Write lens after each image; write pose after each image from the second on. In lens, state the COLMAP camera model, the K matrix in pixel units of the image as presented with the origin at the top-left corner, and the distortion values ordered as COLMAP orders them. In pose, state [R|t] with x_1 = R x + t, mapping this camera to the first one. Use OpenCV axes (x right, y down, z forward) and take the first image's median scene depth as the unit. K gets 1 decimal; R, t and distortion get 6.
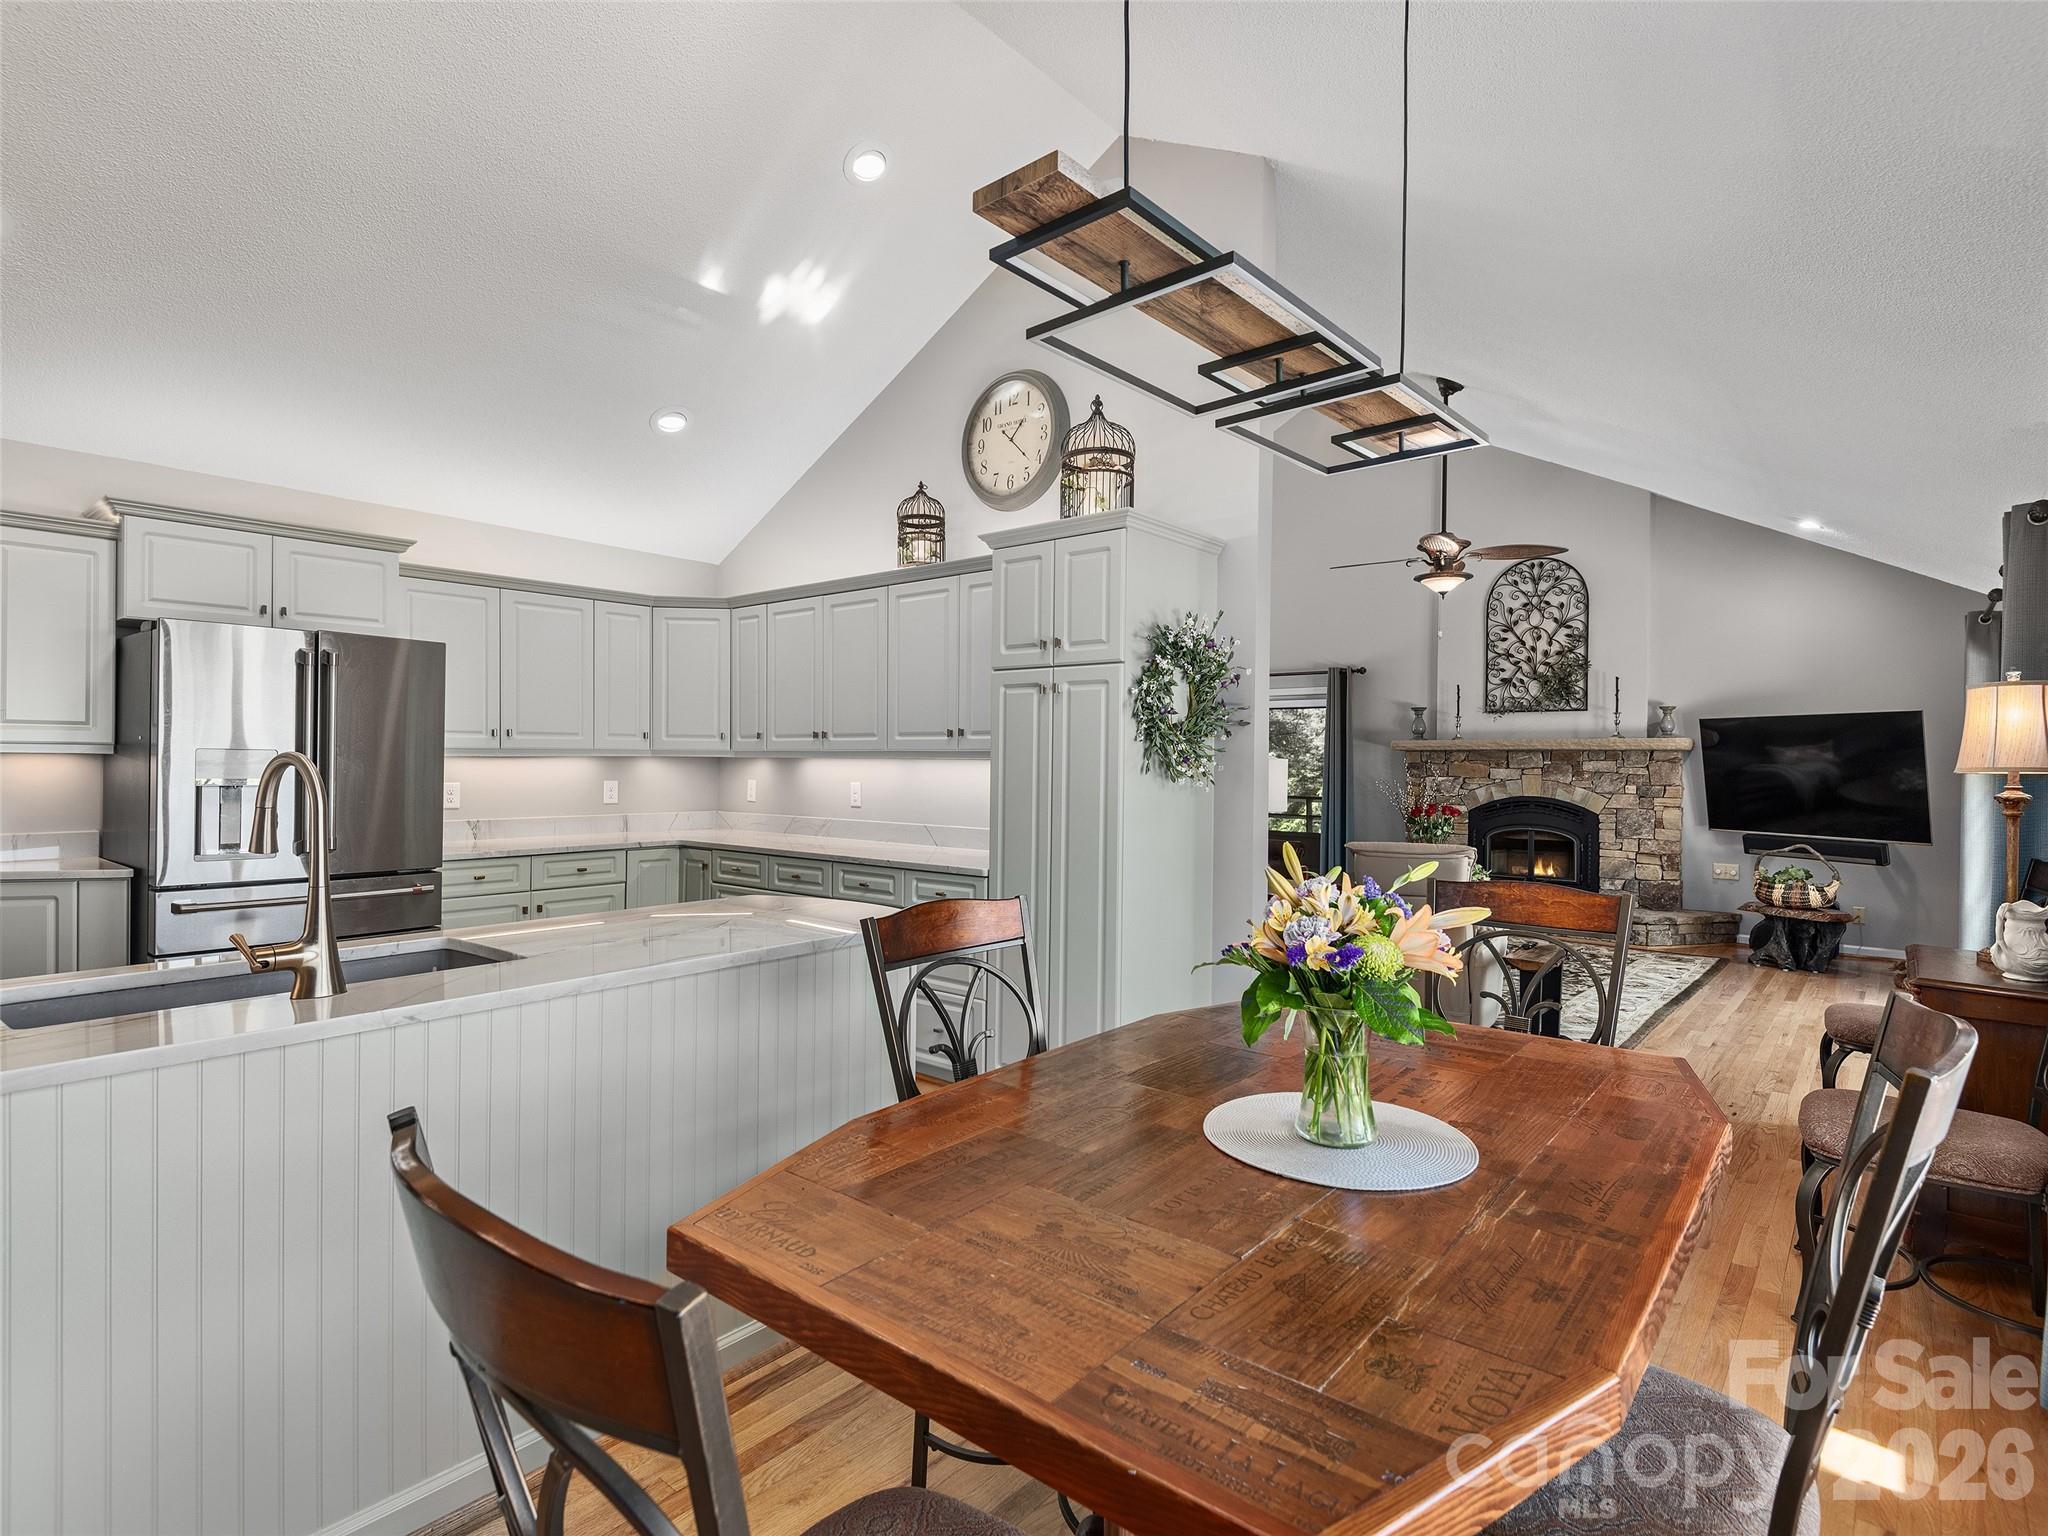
lens RADIAL K [[1028.9, 0, 1024.5], [0, 1028.9, 763.9], [0, 0, 1]] dist [0.004764, -0.000180]
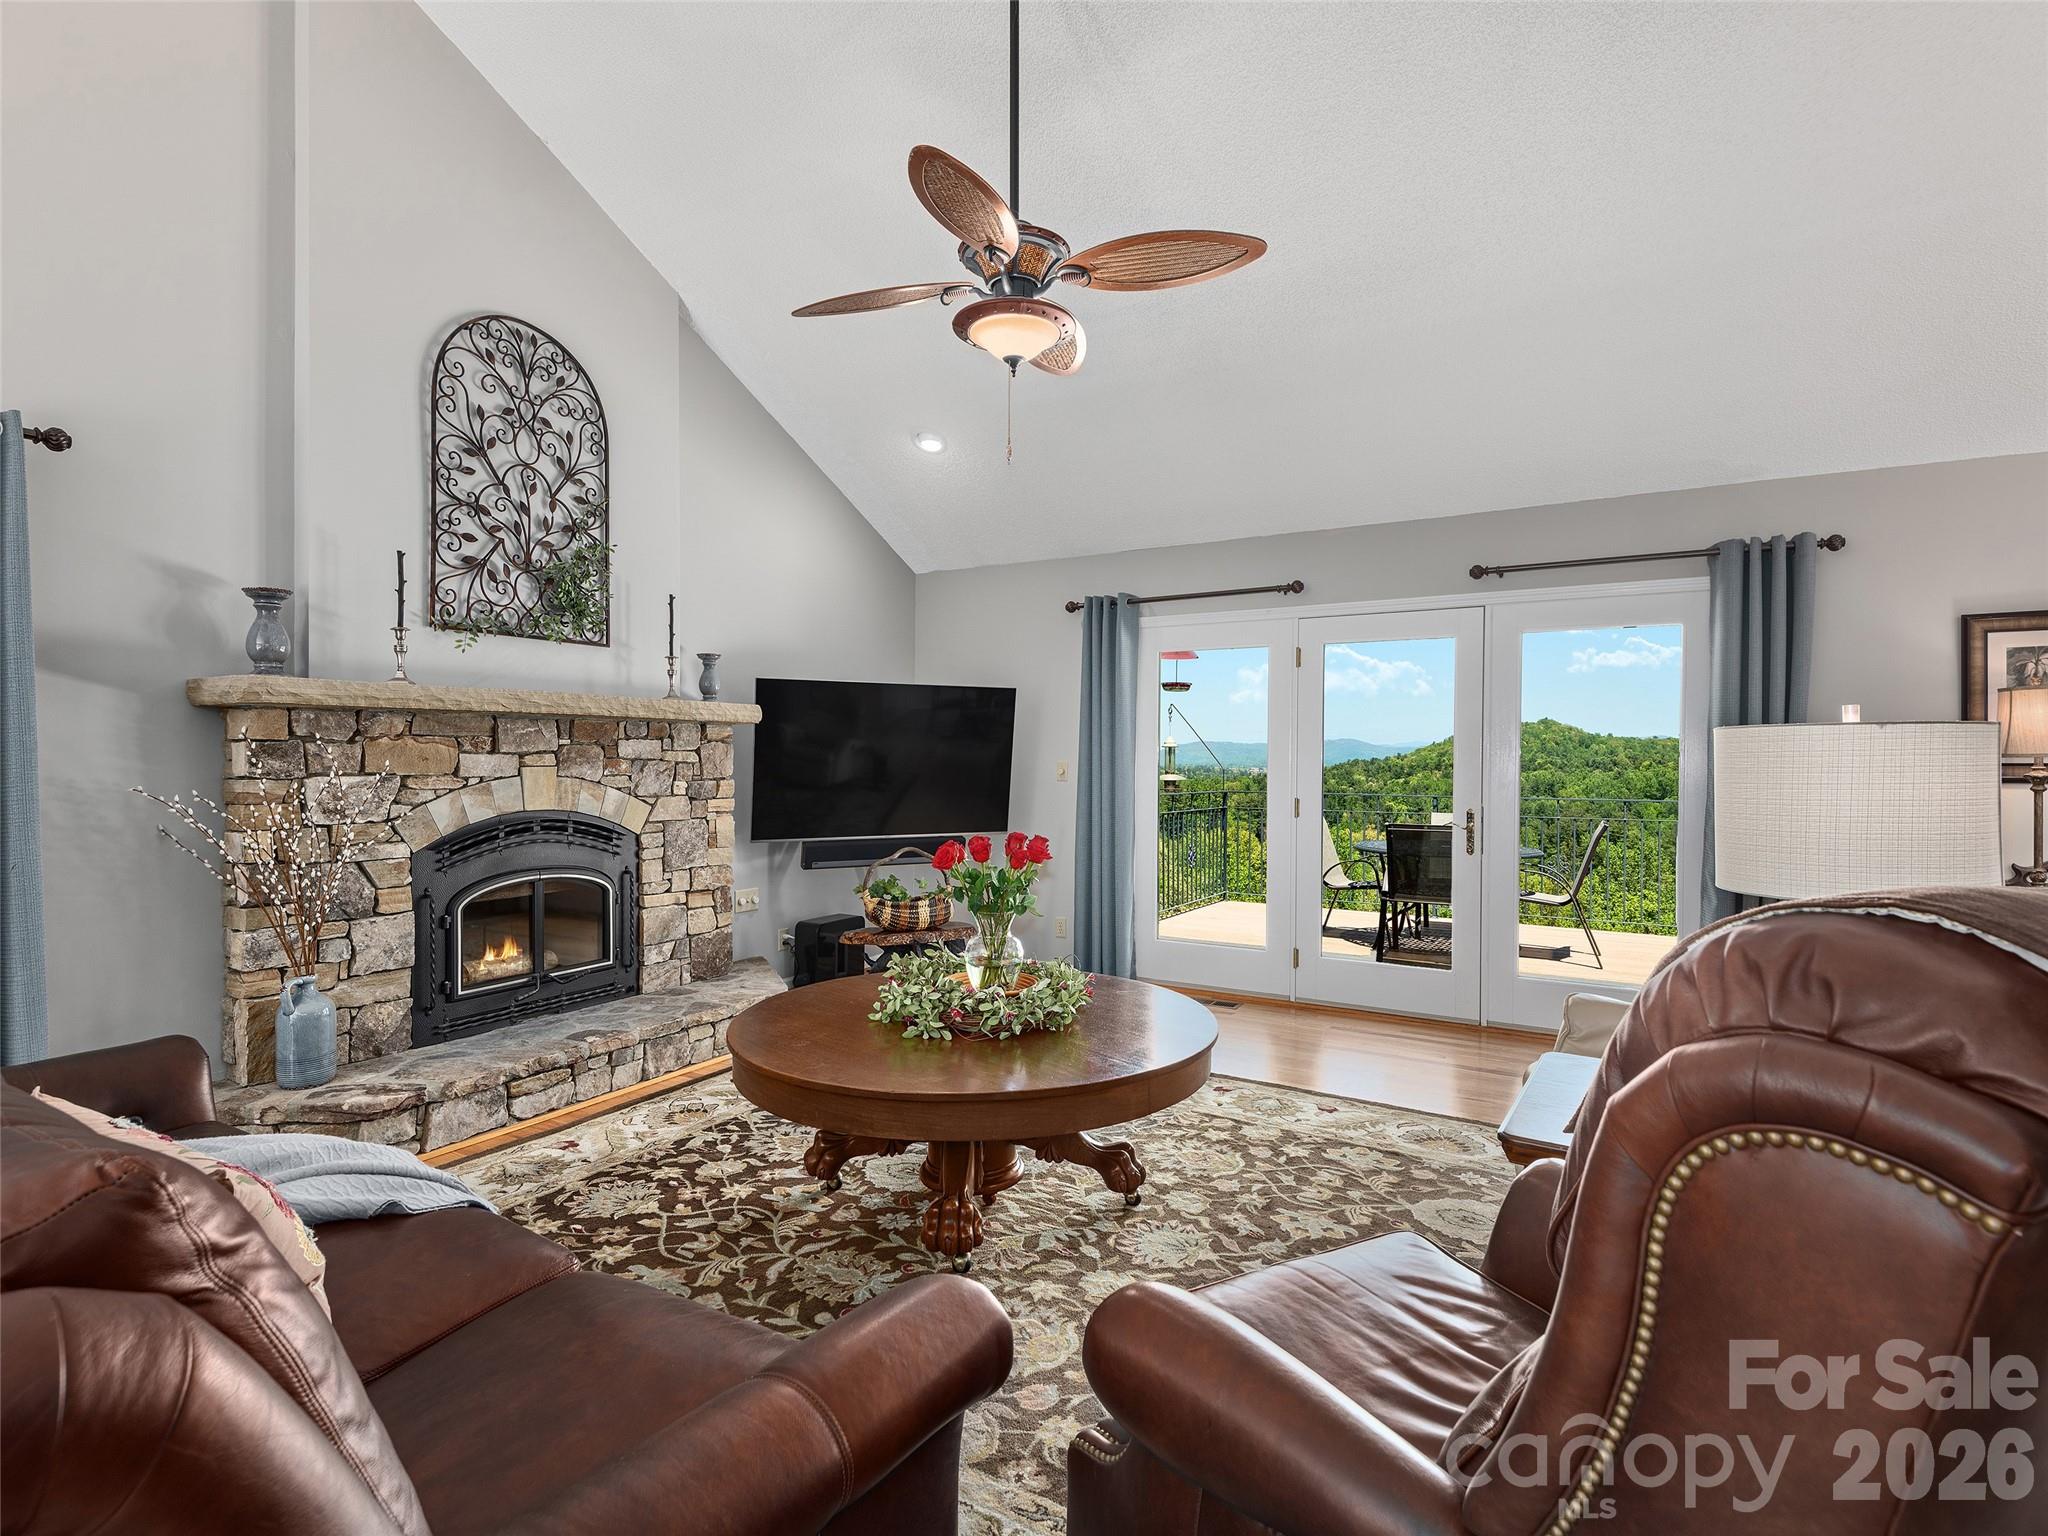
lens RADIAL K [[1028.9, 0, 1024.6], [0, 1028.9, 768.6], [0, 0, 1]] dist [0.004764, -0.000180]
pose [[-0.185399, -0.017491, 0.982508, -0.031785], [-0.000761, 0.999844, 0.017656, 0.002937], [-0.982663, 0.002525, -0.185384, 0.863931]]
